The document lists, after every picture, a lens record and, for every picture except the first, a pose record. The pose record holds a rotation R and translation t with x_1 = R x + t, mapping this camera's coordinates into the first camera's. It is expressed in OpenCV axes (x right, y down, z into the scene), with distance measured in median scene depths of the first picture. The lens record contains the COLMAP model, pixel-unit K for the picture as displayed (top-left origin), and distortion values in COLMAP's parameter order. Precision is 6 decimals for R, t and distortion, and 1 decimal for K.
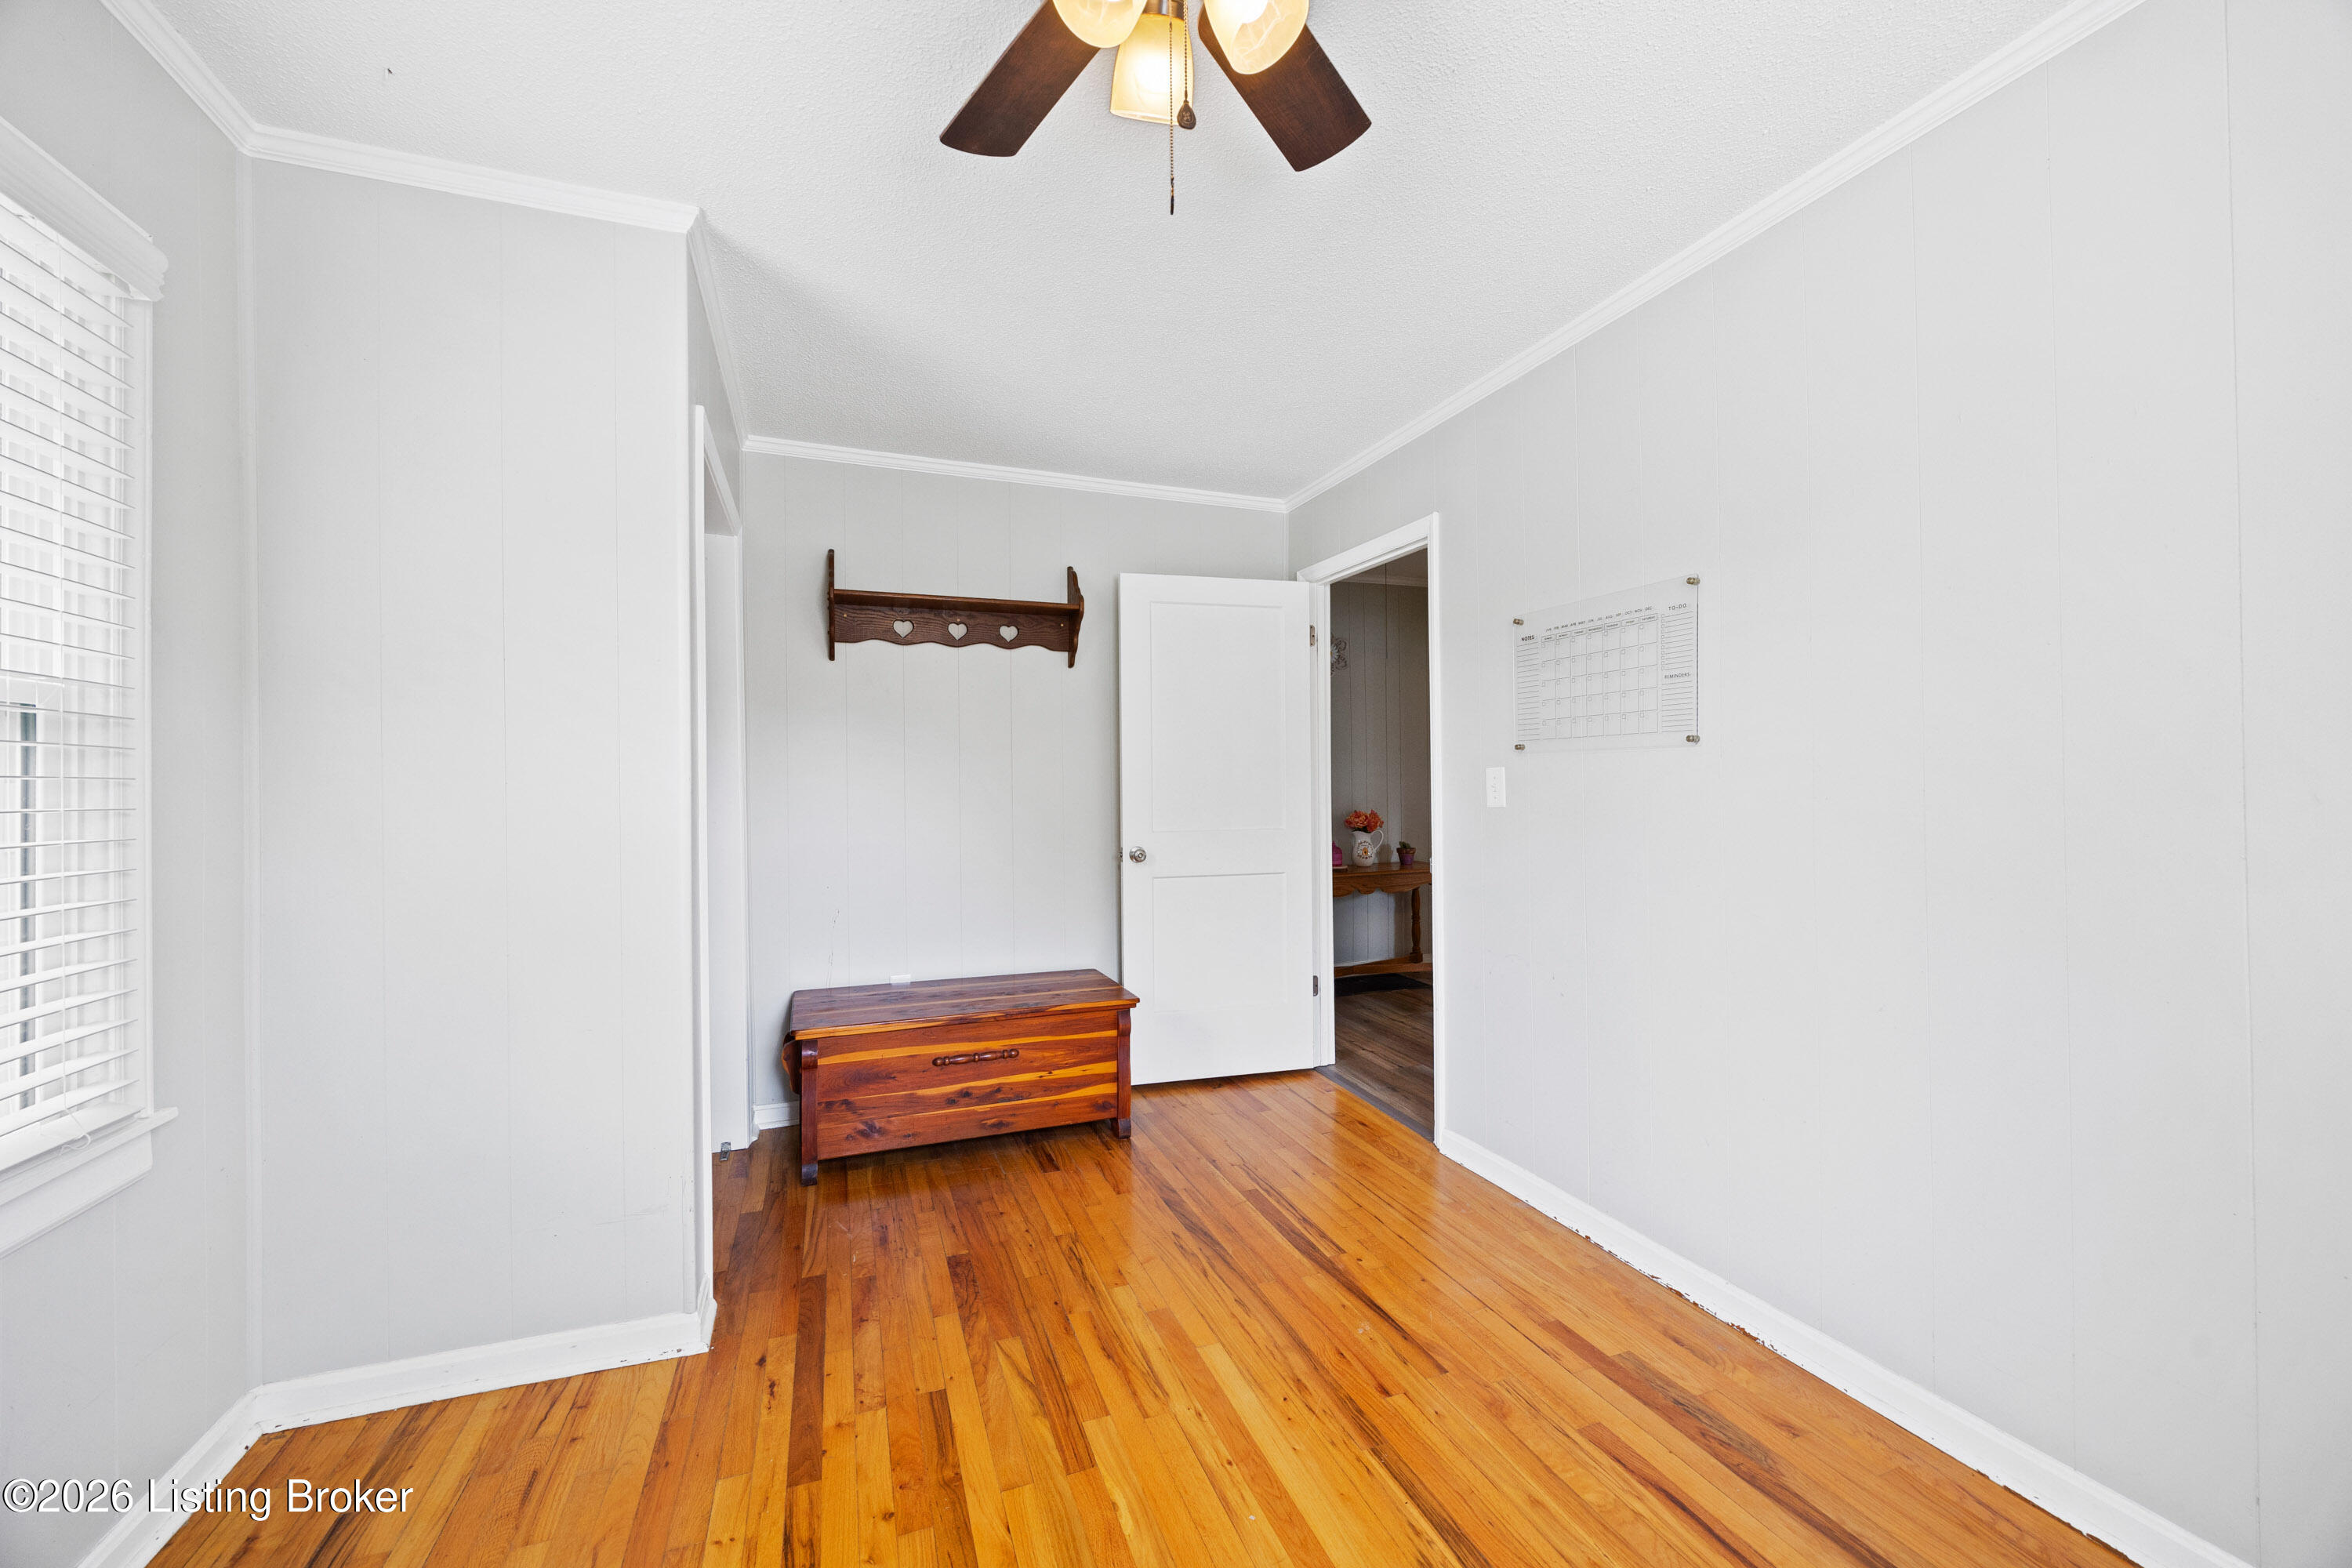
lens RADIAL K [[907.8, 0, 1174.1], [0, 907.8, 782.6], [0, 0, 1]] dist [-0.002207, -0.000040]
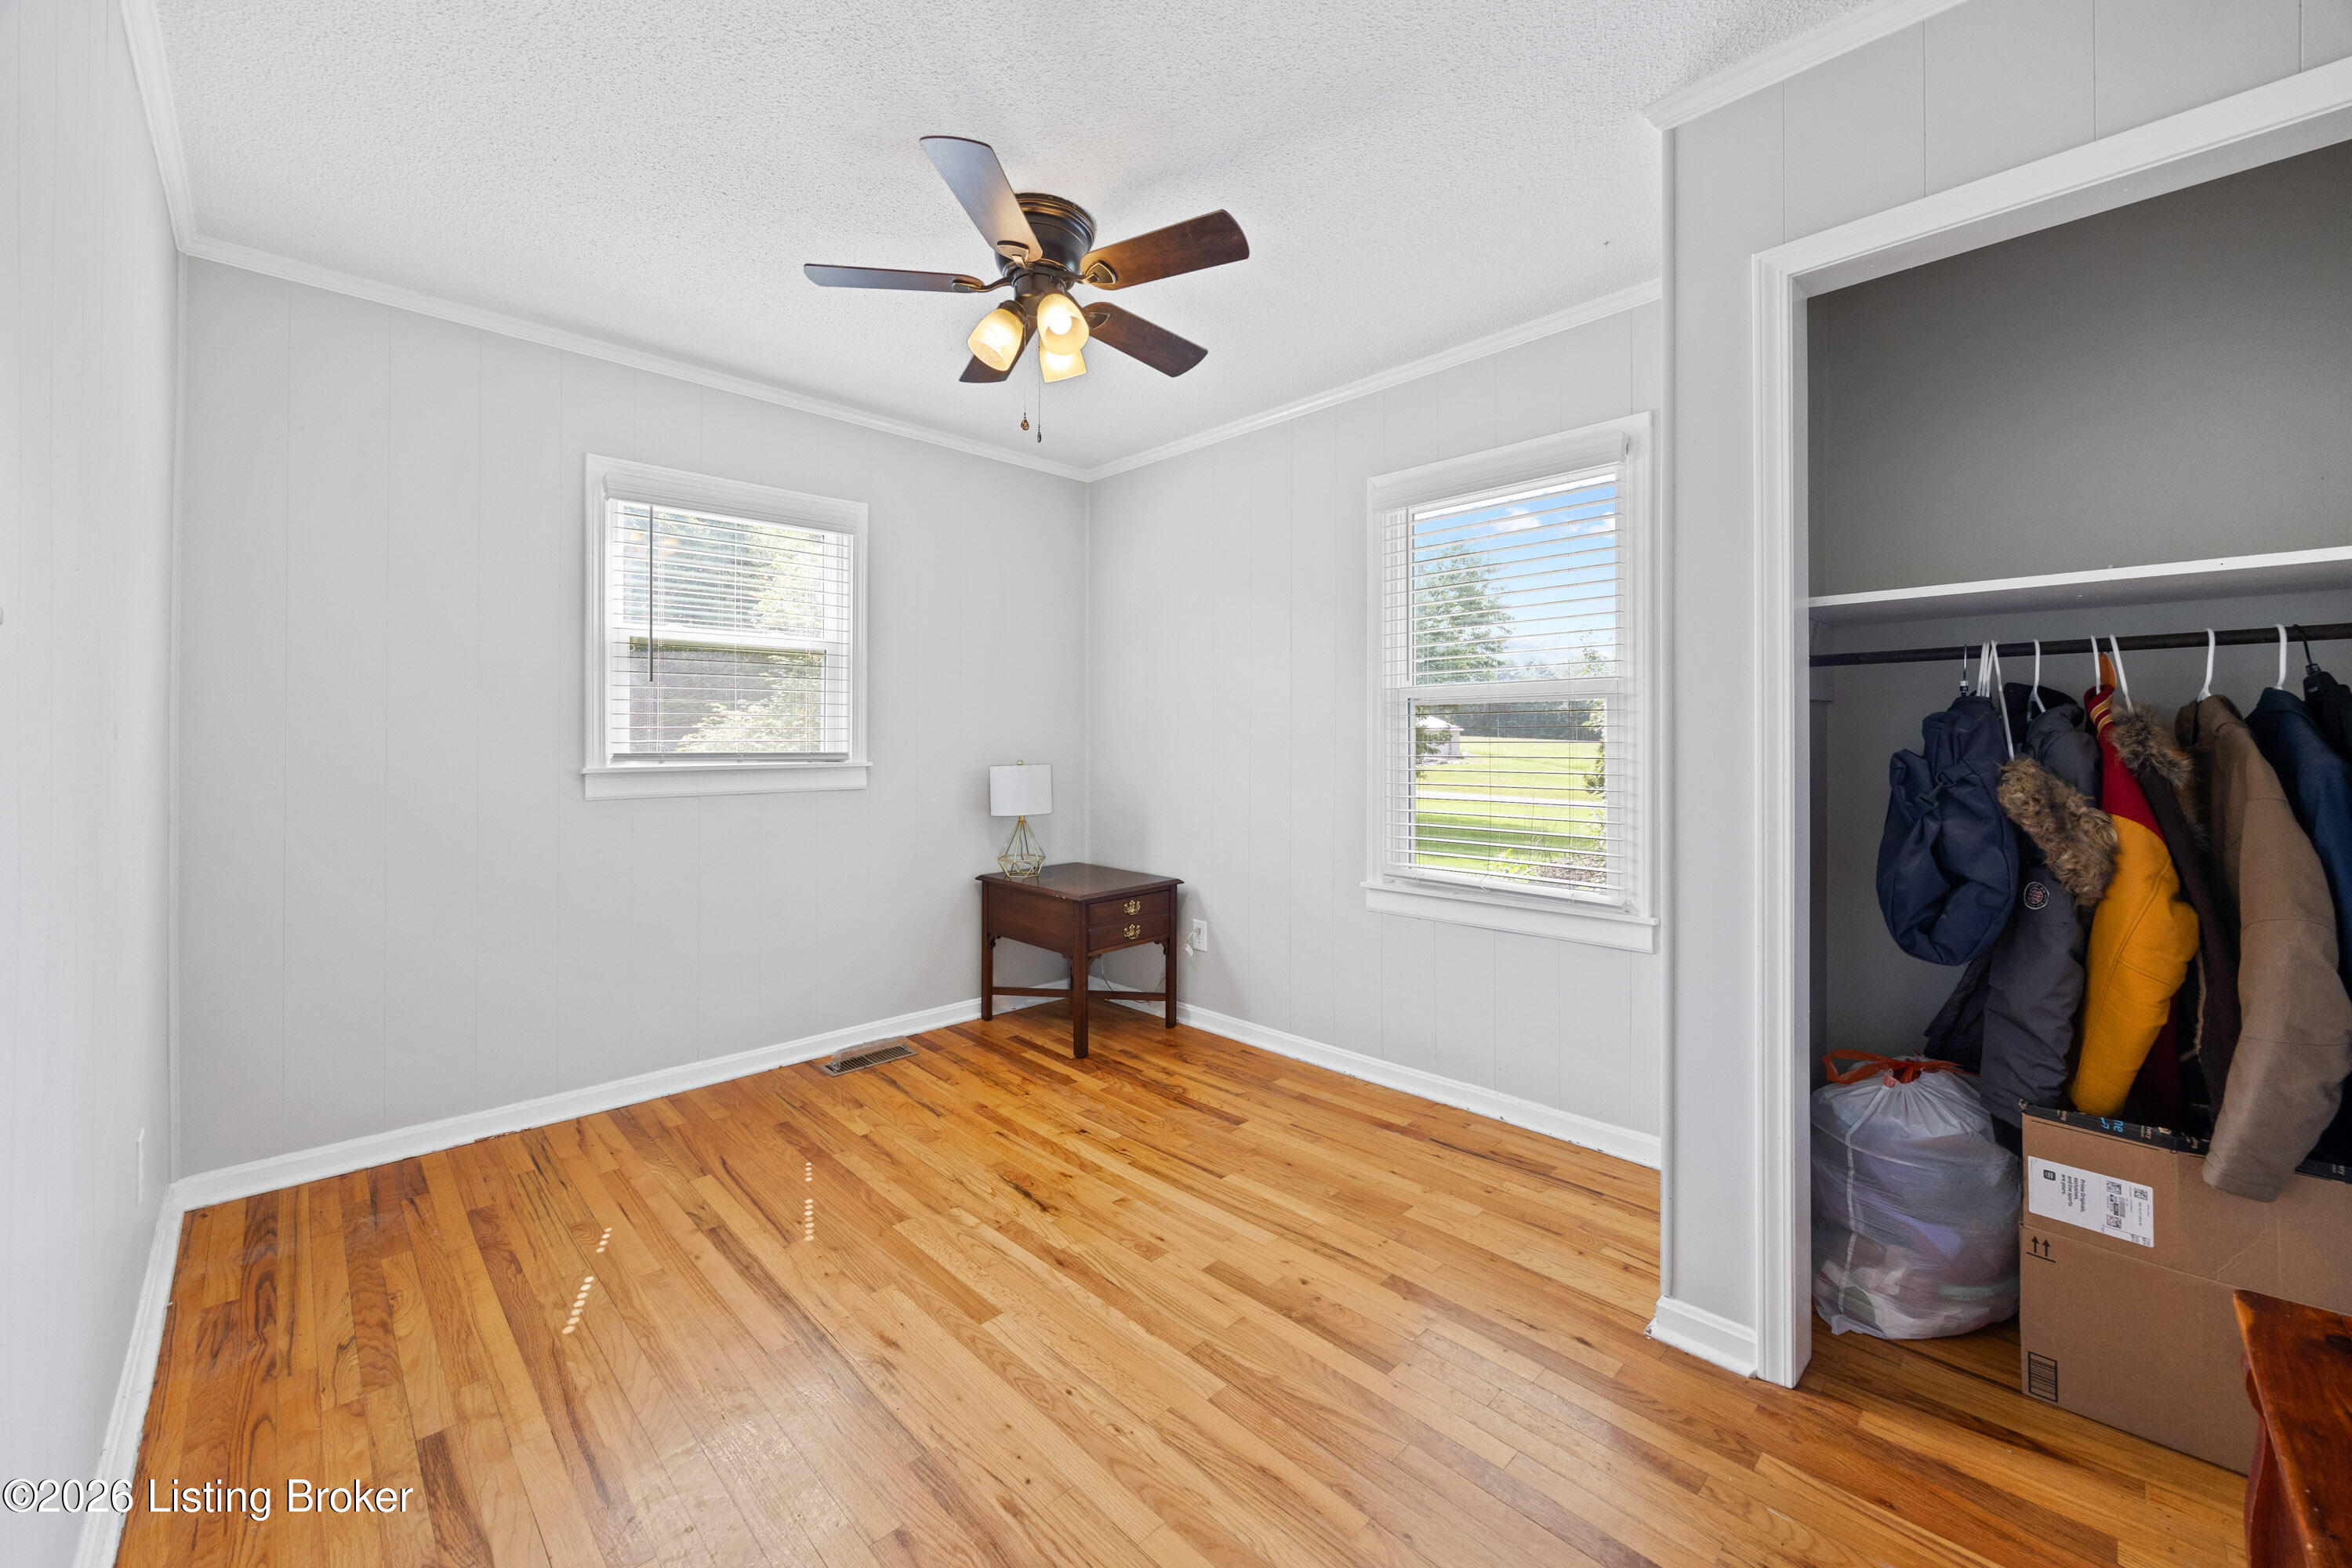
lens RADIAL K [[907.8, 0, 1175.3], [0, 907.8, 761.5], [0, 0, 1]] dist [-0.002207, -0.000040]
pose [[-0.916287, 0.018895, -0.400076, 0.320882], [0.011920, 0.999731, 0.019917, 0.015726], [0.400345, 0.013481, -0.916265, 1.824920]]
